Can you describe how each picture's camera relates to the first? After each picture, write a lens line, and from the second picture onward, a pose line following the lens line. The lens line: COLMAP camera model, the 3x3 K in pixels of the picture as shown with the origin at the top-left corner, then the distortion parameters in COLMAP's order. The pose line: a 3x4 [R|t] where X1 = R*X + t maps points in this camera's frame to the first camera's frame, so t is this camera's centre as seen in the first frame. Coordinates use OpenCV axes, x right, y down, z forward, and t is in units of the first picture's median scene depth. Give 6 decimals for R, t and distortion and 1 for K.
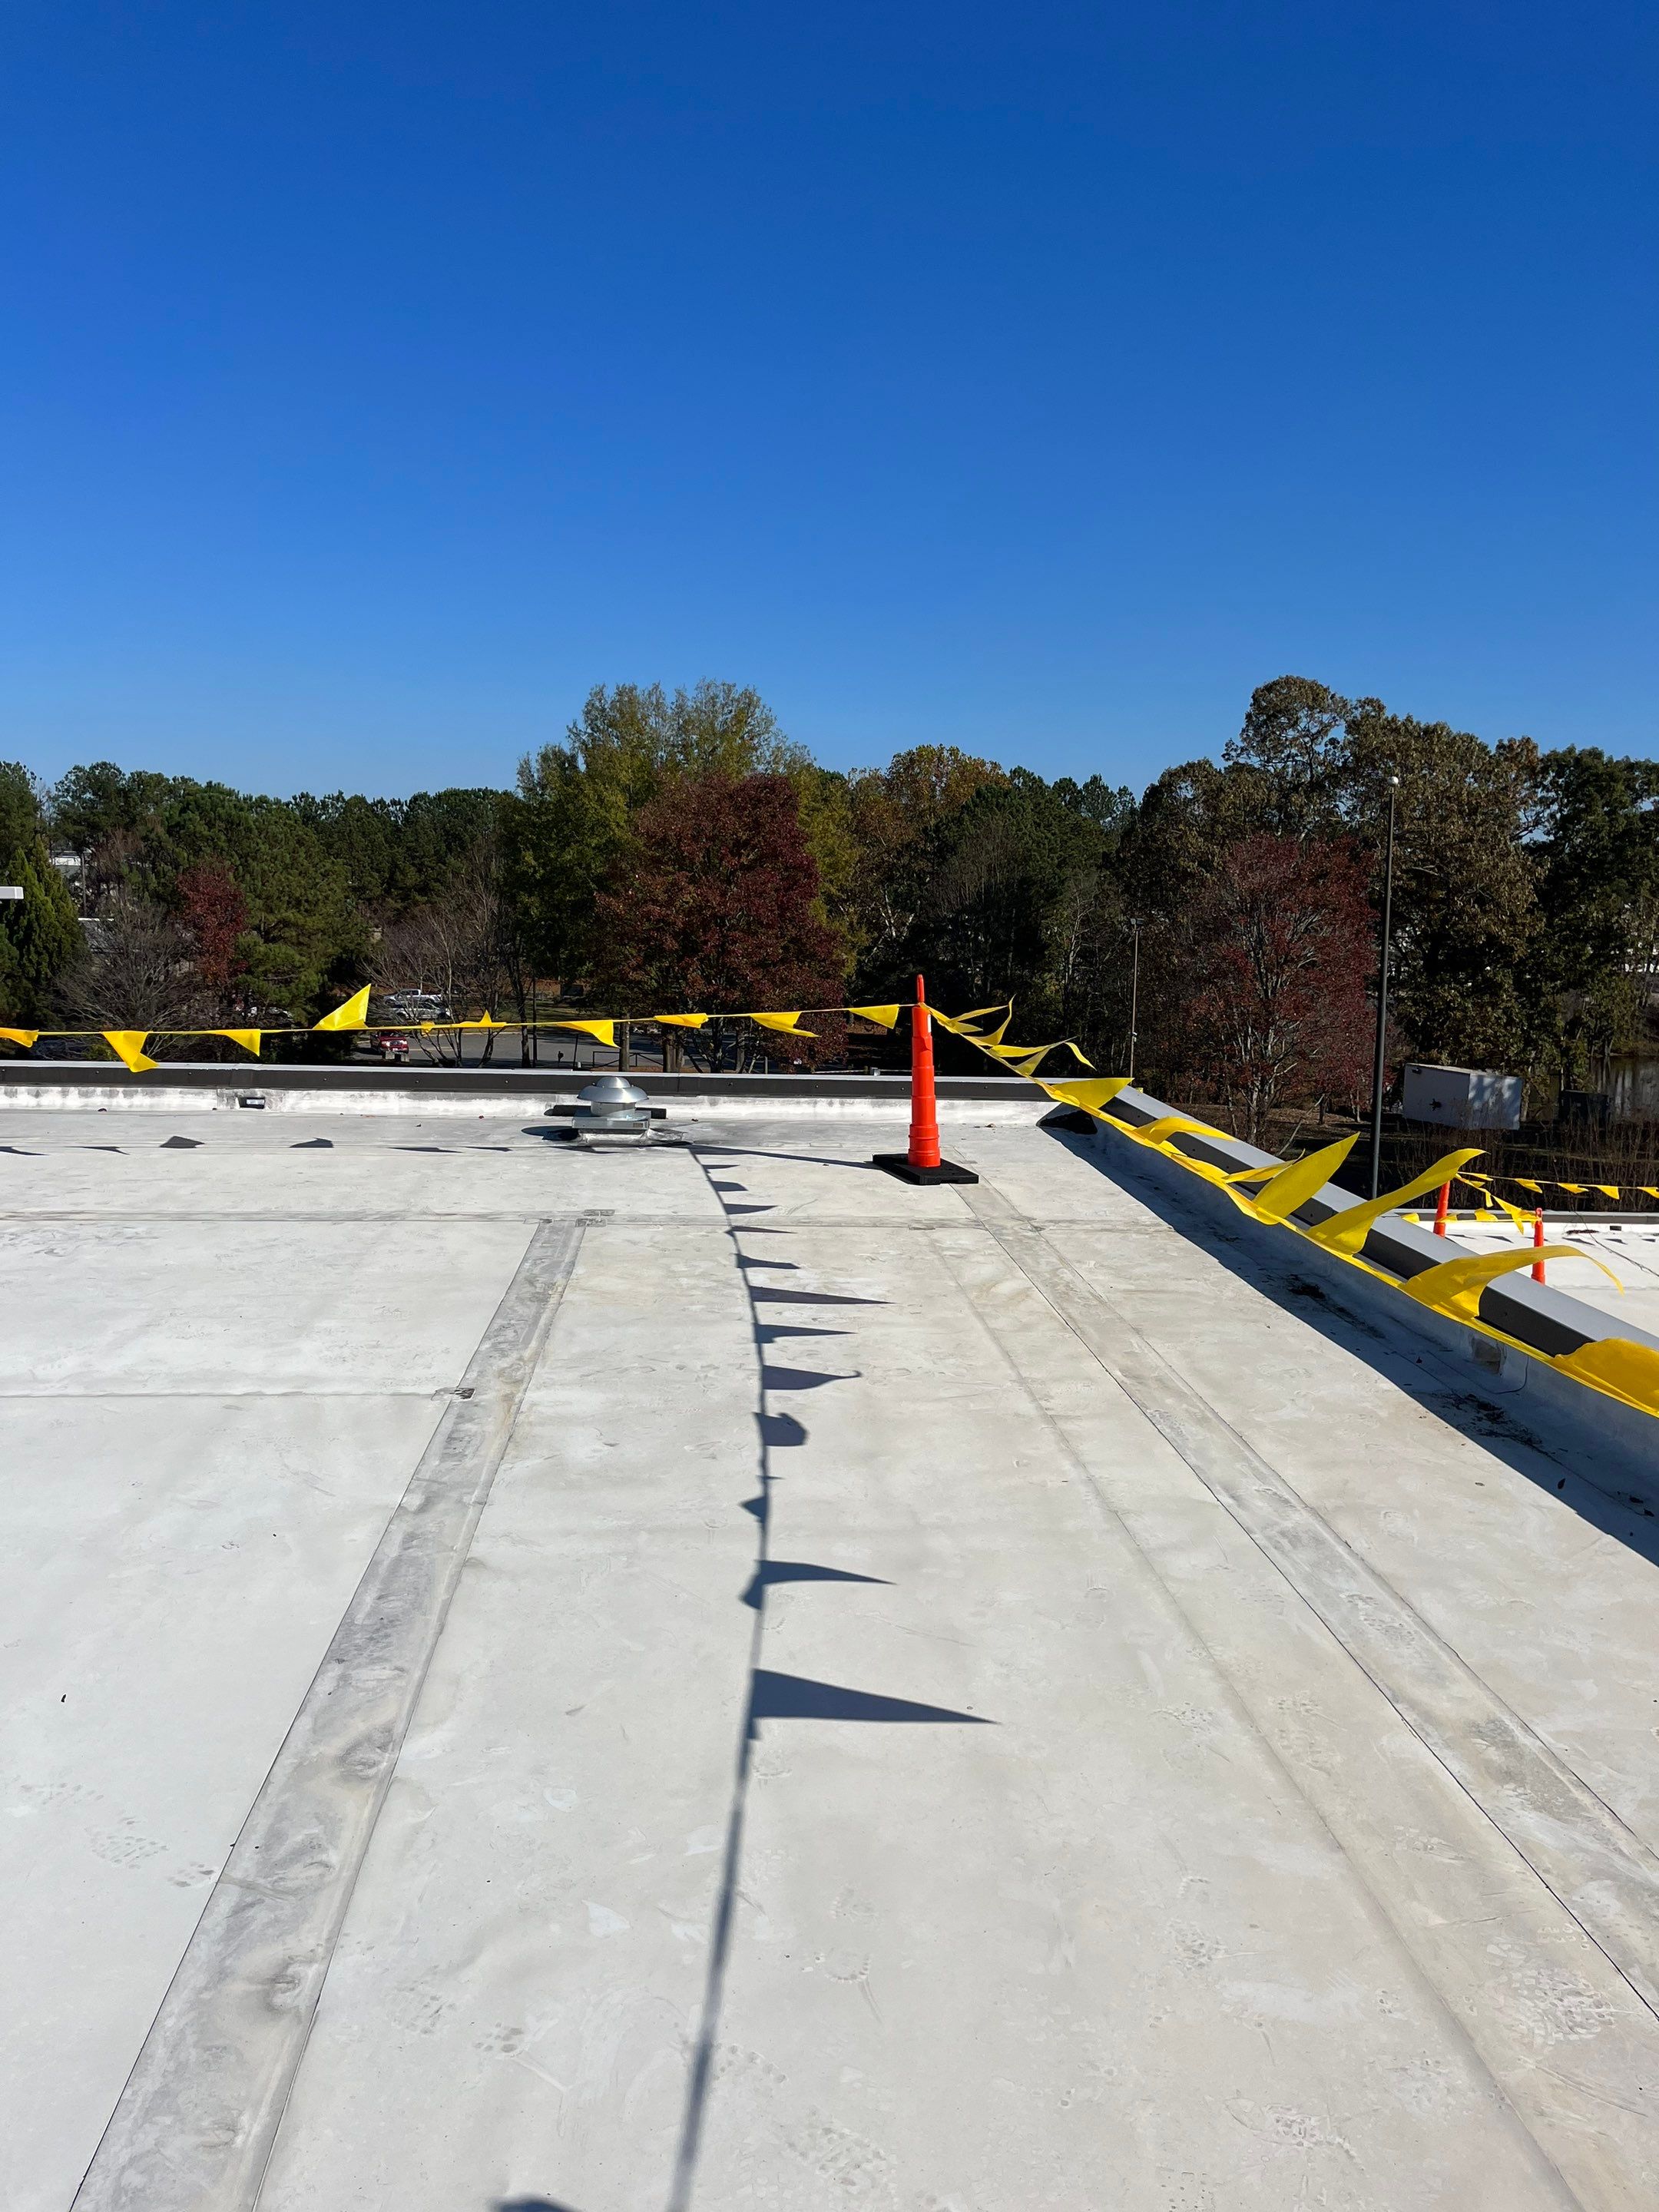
lens RADIAL K [[1664.3, 0, 809.5], [0, 1664.3, 1099.6], [0, 0, 1]] dist [0.067467, -0.085249]
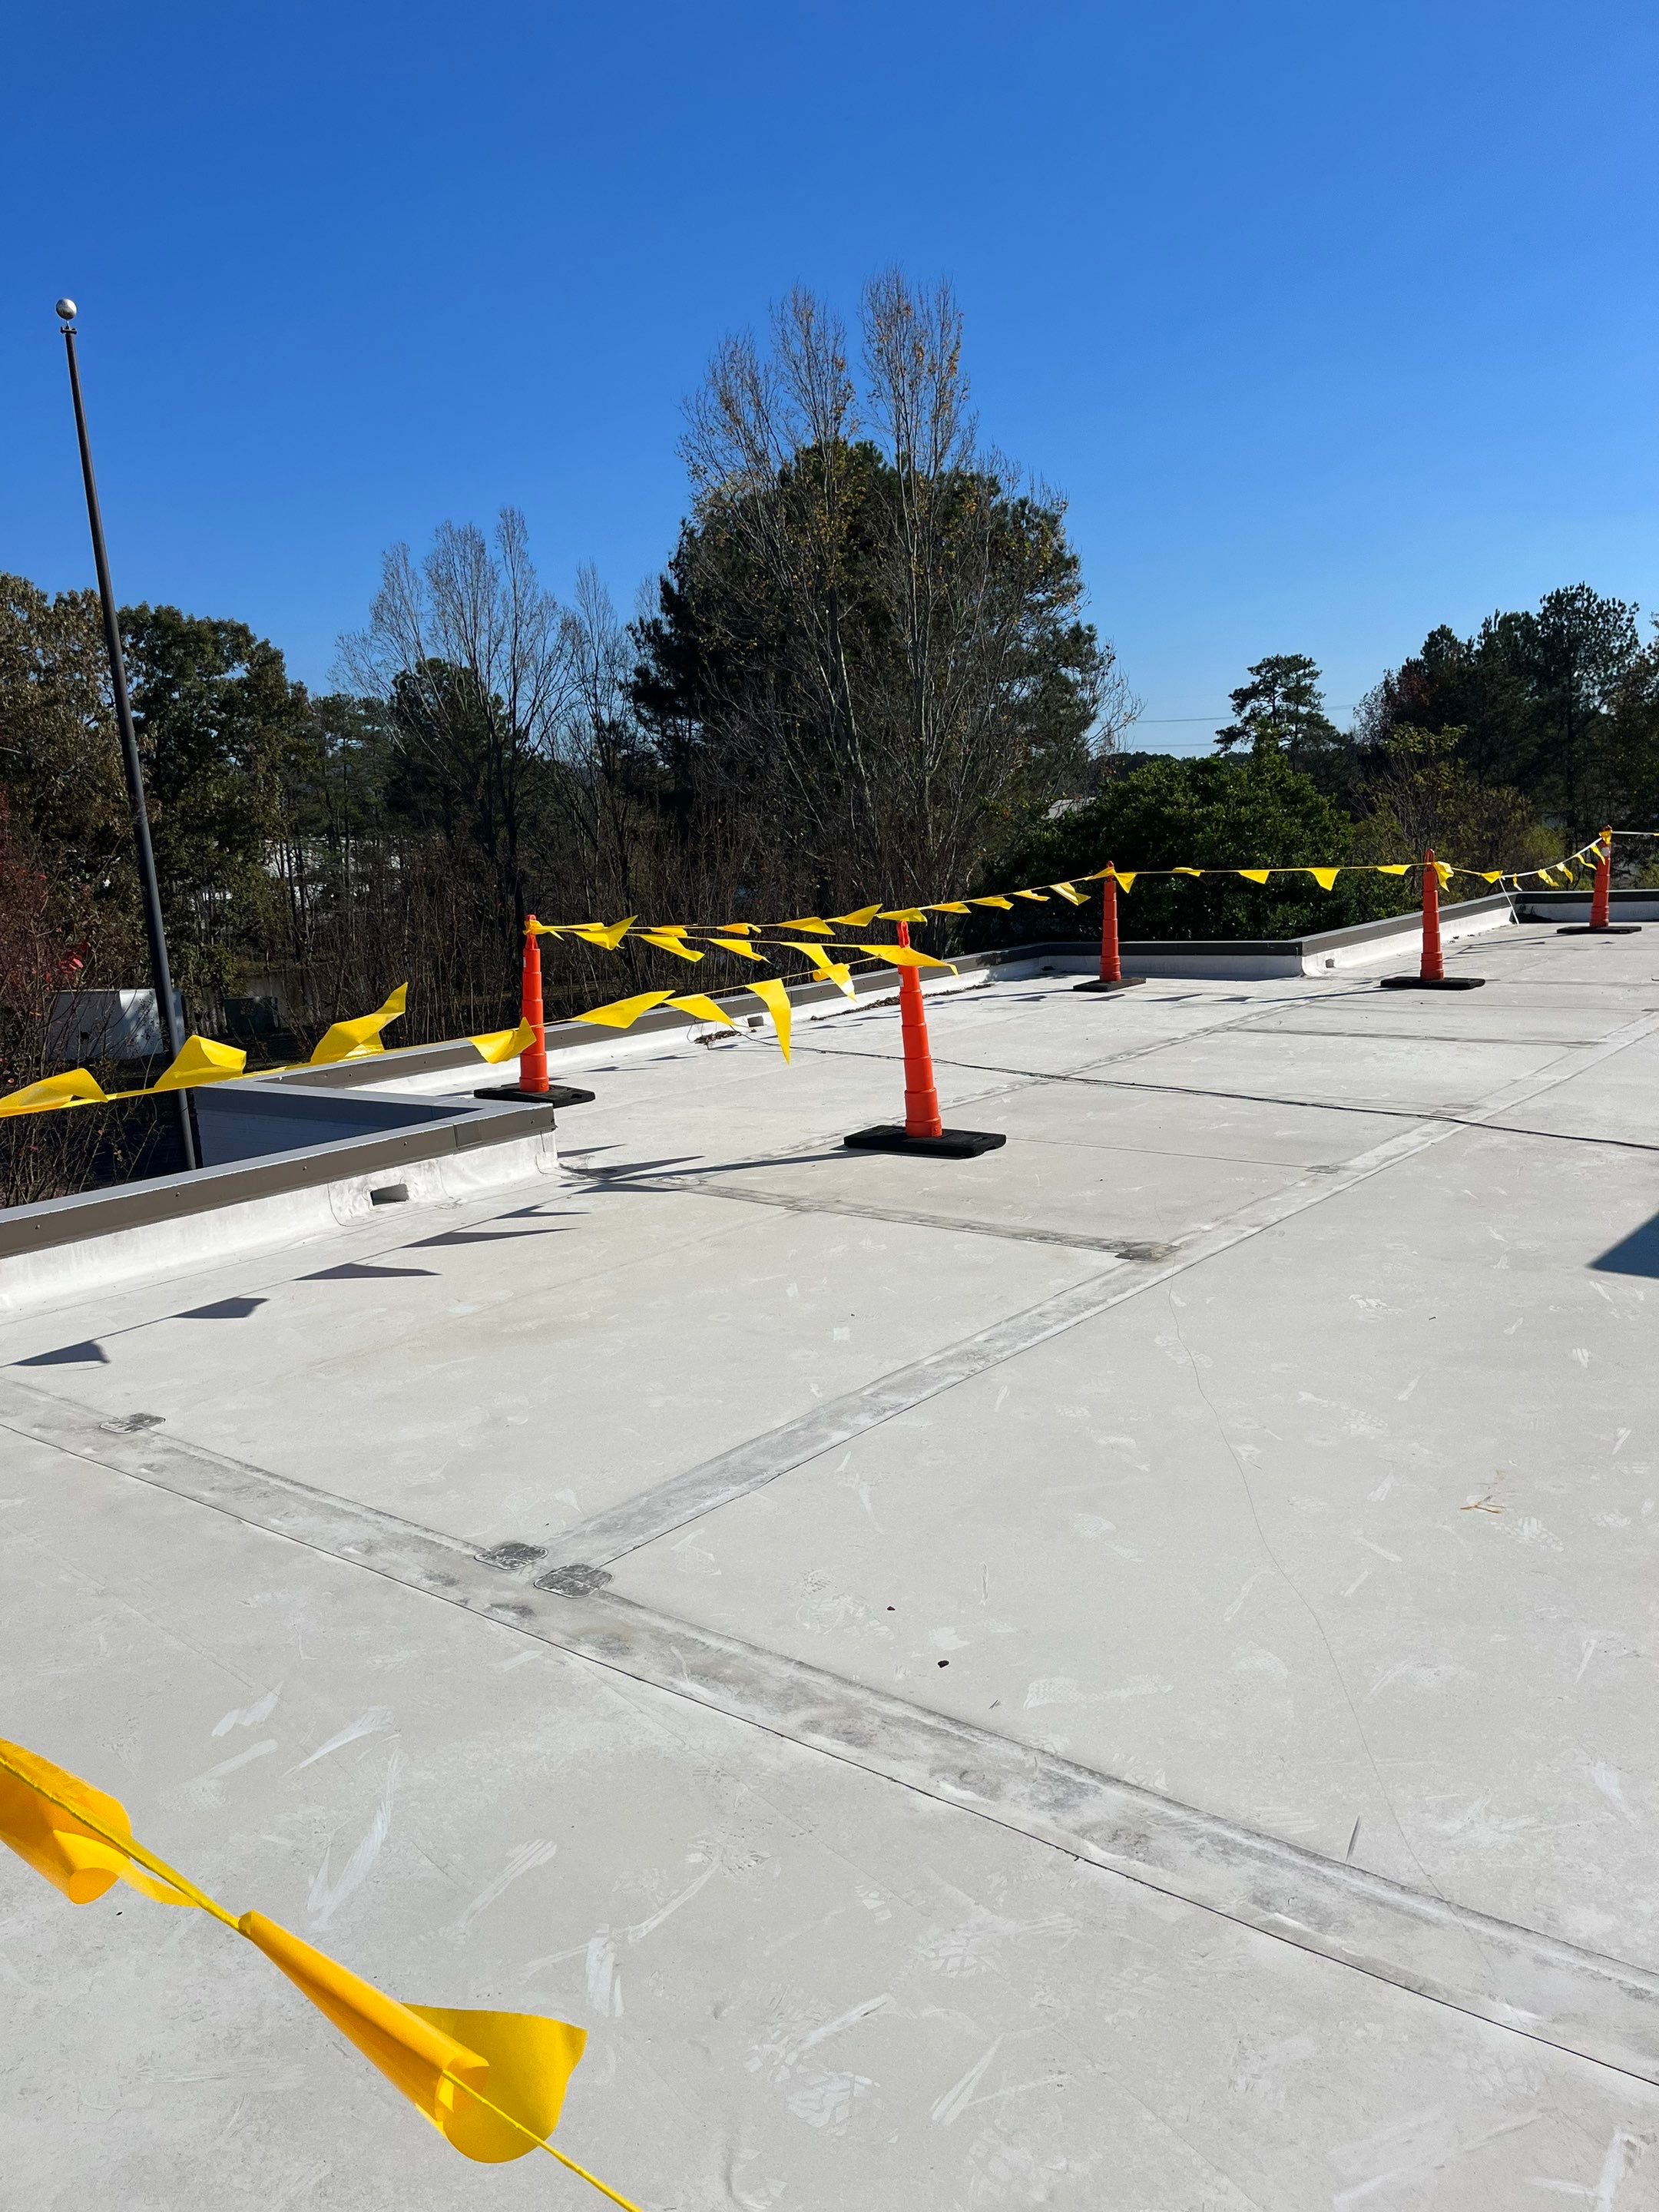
lens RADIAL K [[1664.3, 0, 787.2], [0, 1664.3, 1099.1], [0, 0, 1]] dist [0.067467, -0.085249]
pose [[0.688288, -0.181236, 0.702434, 0.030979], [0.168266, 0.981767, 0.088430, 0.016920], [-0.705653, 0.057330, 0.706235, 0.180606]]
